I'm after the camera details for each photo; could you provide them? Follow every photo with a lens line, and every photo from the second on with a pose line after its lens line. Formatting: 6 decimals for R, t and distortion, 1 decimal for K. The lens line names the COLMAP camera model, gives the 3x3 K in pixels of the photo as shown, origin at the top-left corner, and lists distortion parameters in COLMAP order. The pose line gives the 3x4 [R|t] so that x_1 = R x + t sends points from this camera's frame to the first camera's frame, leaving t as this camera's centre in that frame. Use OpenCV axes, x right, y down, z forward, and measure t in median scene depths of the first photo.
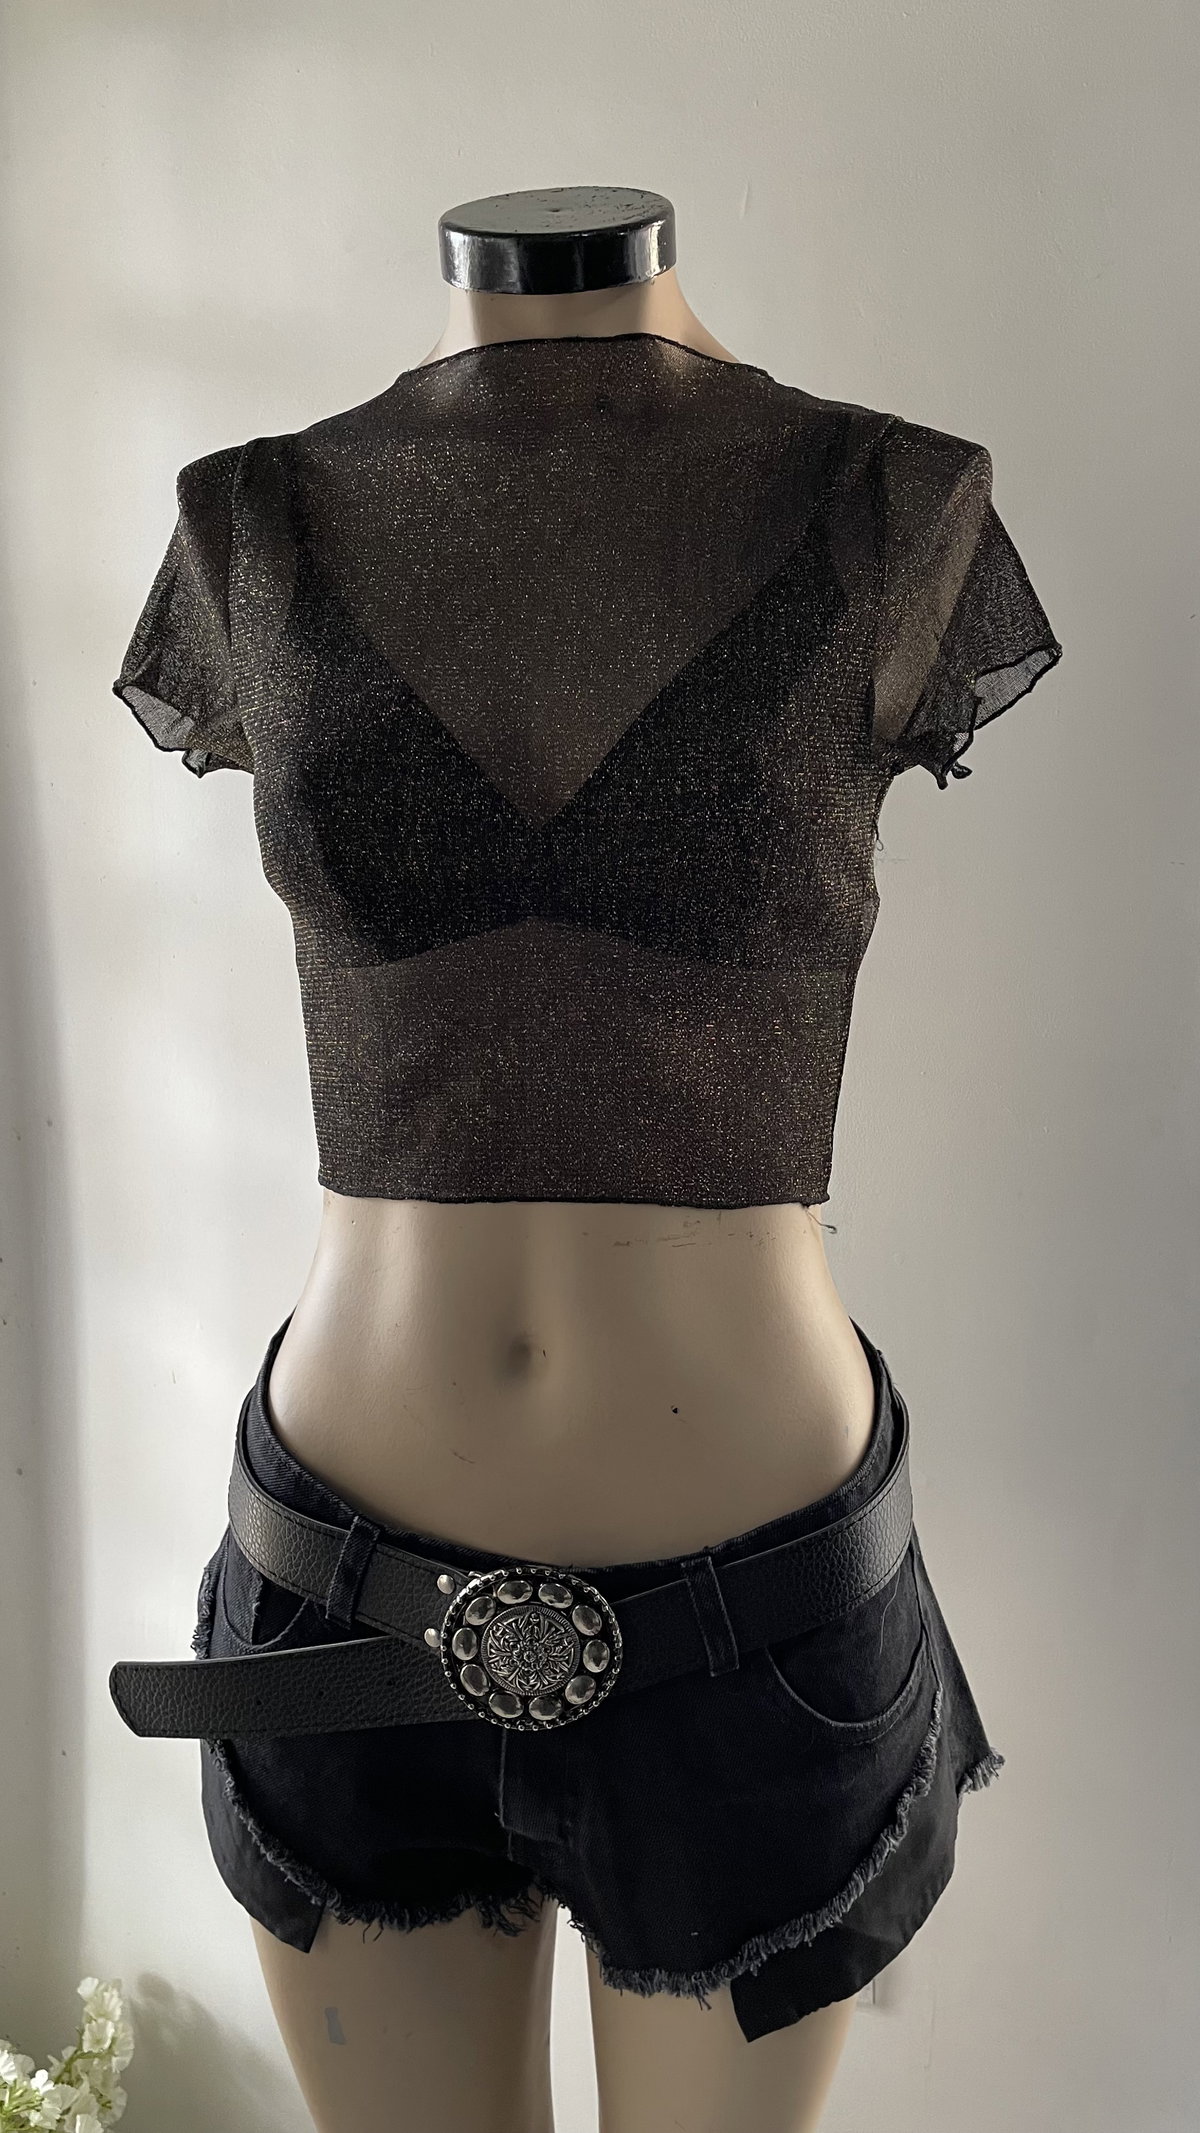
lens RADIAL K [[1644.8, 0, 579.3], [0, 1644.8, 1053.6], [0, 0, 1]] dist [0.114235, -0.196864]
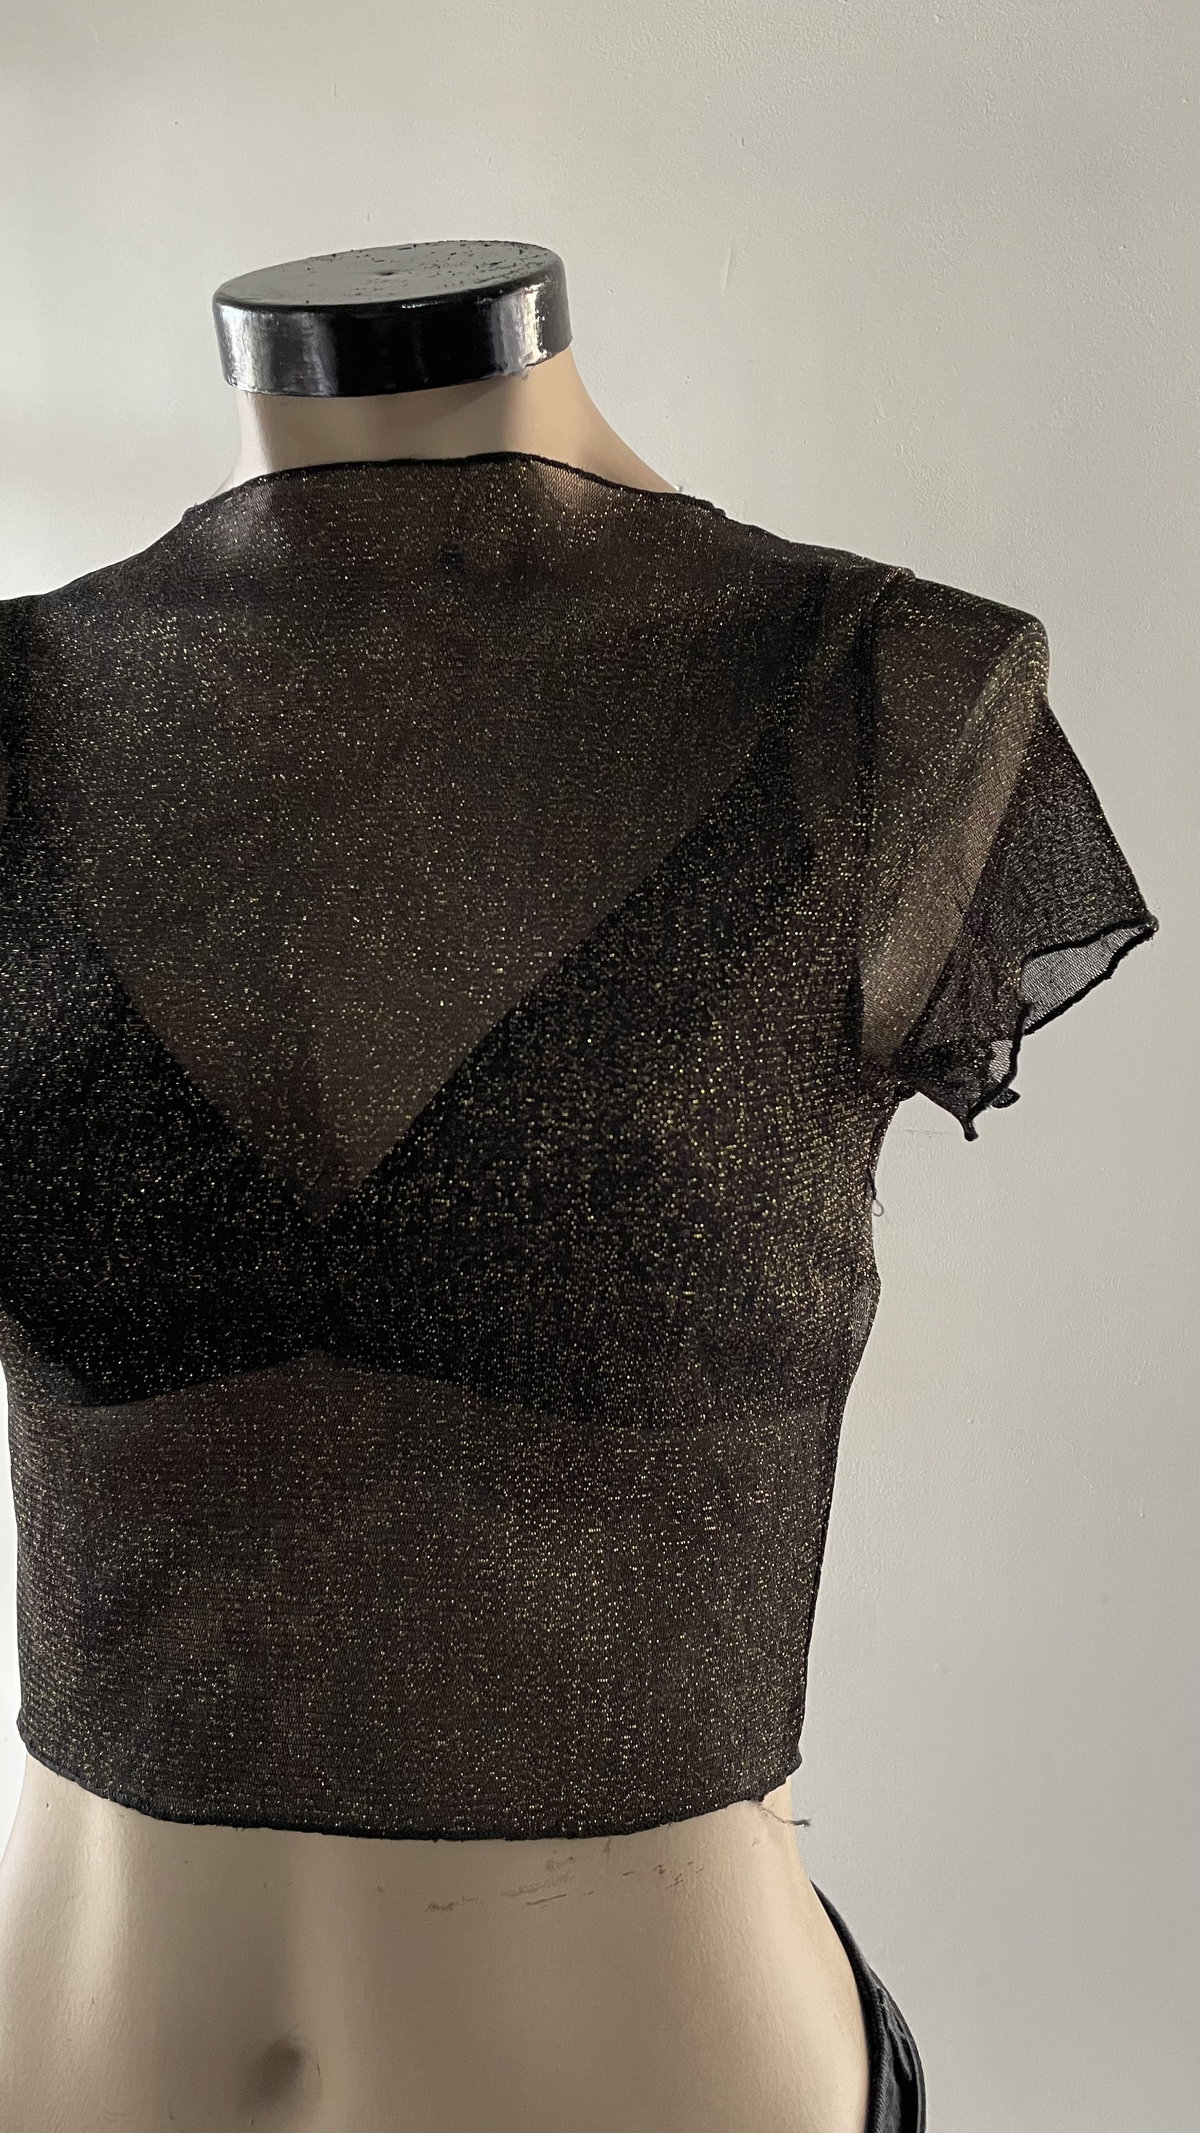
lens RADIAL K [[1644.8, 0, 579.3], [0, 1644.8, 1053.6], [0, 0, 1]] dist [0.114235, -0.196864]
pose [[0.998479, 0.007634, -0.054602, 0.103952], [-0.010004, 0.999013, -0.043268, -0.166081], [0.054218, 0.043749, 0.997570, 0.355221]]
